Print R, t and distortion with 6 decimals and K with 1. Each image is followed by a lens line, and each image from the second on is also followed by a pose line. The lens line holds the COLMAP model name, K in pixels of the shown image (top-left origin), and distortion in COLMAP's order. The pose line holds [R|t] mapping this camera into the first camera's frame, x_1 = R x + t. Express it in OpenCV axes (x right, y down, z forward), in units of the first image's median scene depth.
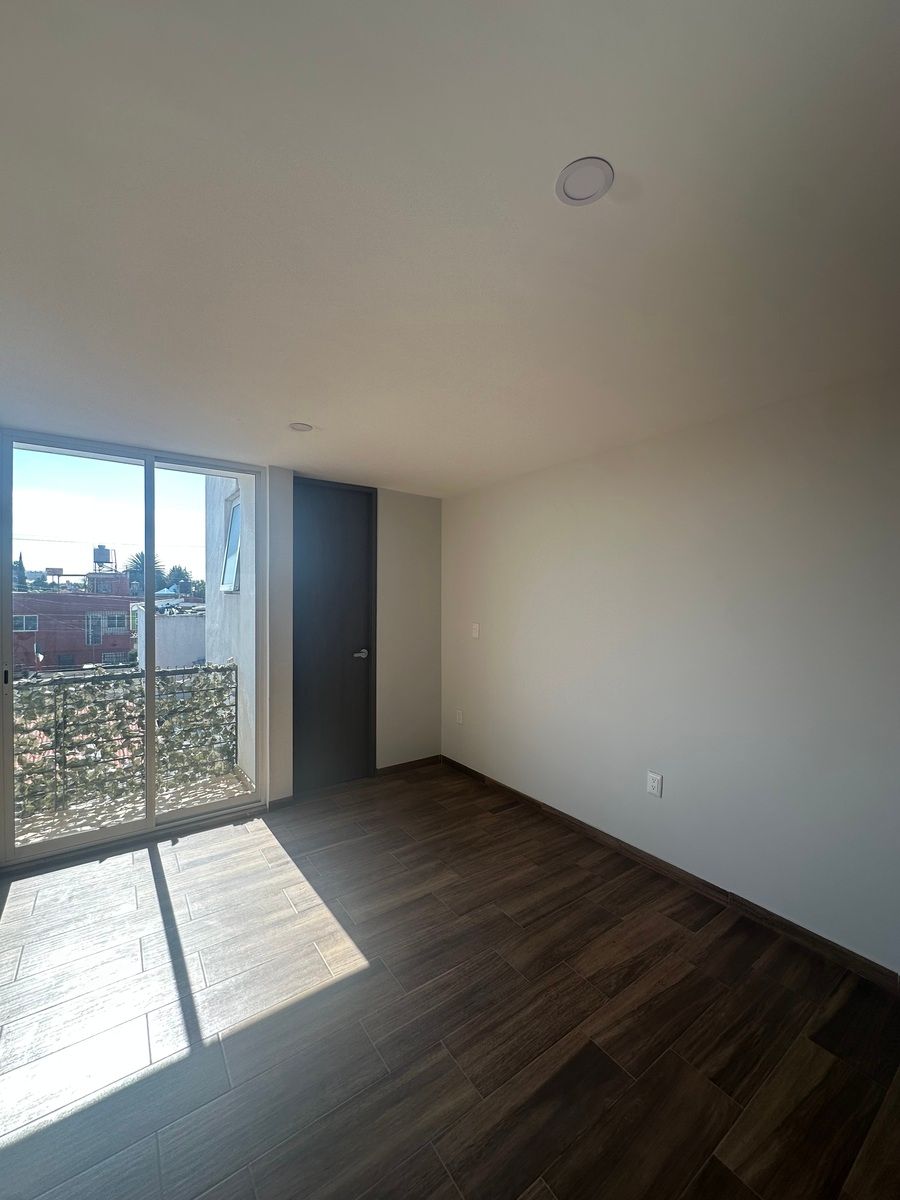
lens RADIAL K [[479.3, 0, 446.6], [0, 479.3, 593.4], [0, 0, 1]] dist [-0.003466, 0.000835]
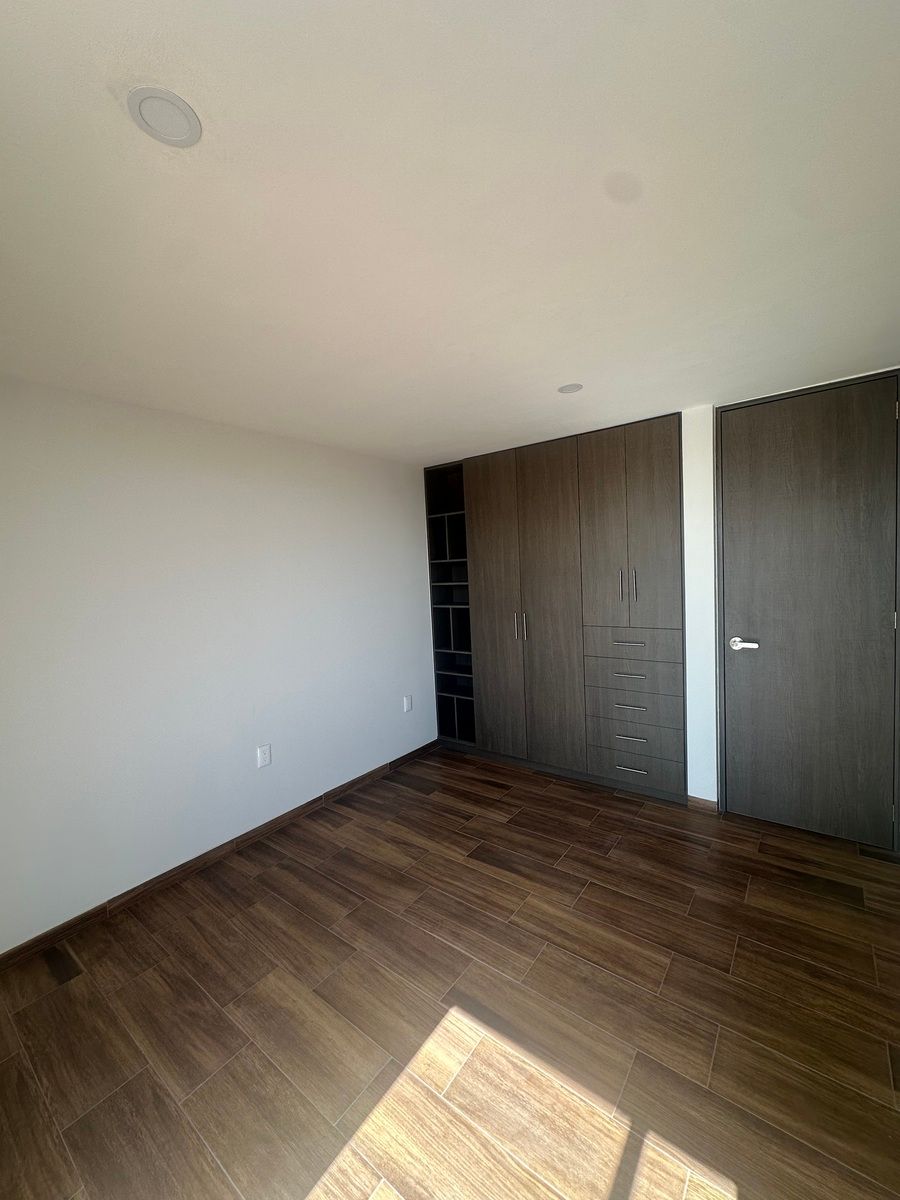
lens RADIAL K [[479.3, 0, 443.4], [0, 479.3, 596.3], [0, 0, 1]] dist [-0.003466, 0.000835]
pose [[-0.283215, -0.056998, 0.957361, -0.847198], [0.041029, 0.996598, 0.071472, -0.030923], [-0.958179, 0.059522, -0.279913, 1.083500]]
